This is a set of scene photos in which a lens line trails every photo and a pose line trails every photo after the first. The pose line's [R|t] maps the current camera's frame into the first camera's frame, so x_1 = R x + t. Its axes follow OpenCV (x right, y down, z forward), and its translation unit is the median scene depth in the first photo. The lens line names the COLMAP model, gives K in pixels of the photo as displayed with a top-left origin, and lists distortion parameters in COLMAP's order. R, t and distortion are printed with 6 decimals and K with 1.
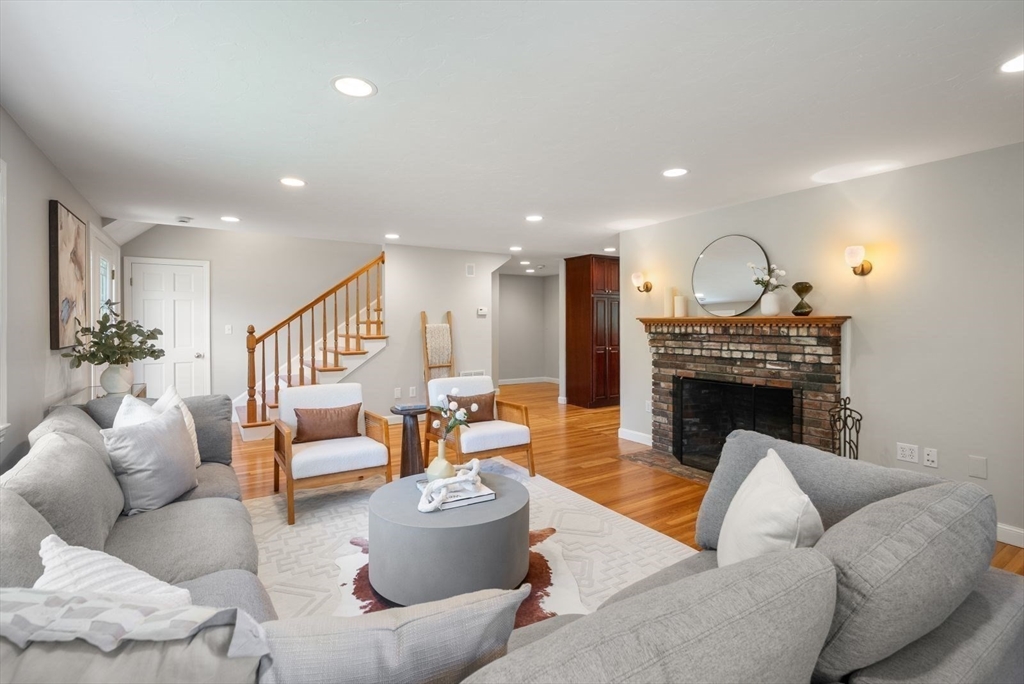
lens RADIAL K [[464.3, 0, 514.4], [0, 464.3, 325.6], [0, 0, 1]] dist [-0.001860, 0.000581]
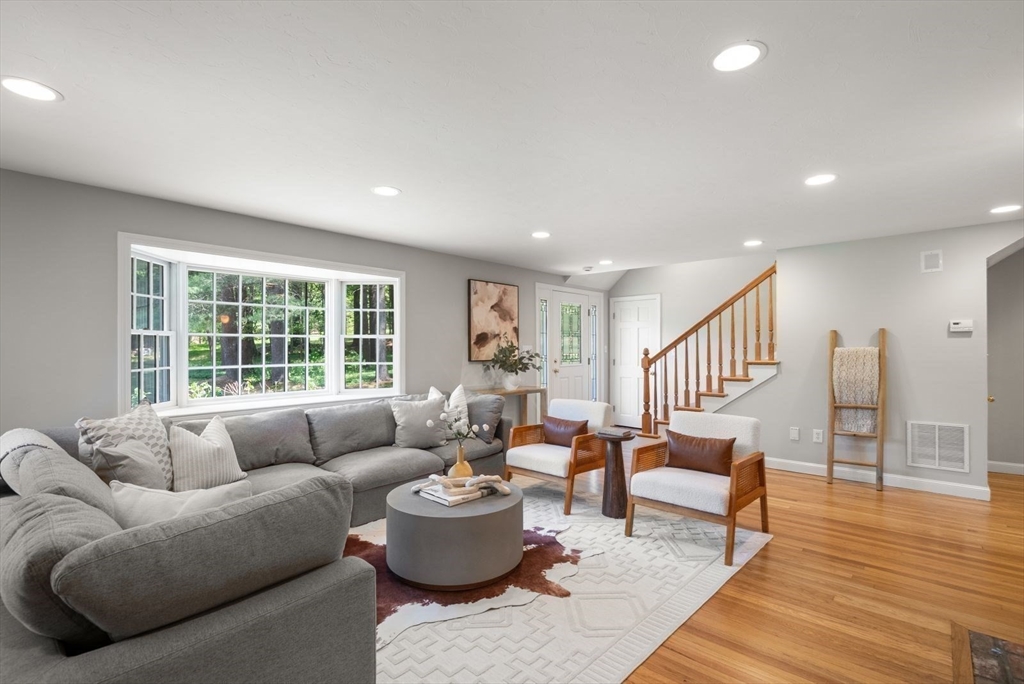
lens RADIAL K [[475.1, 0, 513.7], [0, 475.1, 349.9], [0, 0, 1]] dist [0.001918, 0.000137]
pose [[0.278648, 0.006502, -0.960371, 0.427581], [-0.003310, 0.999978, 0.005809, -0.002288], [0.960387, 0.001560, 0.278664, 0.328299]]
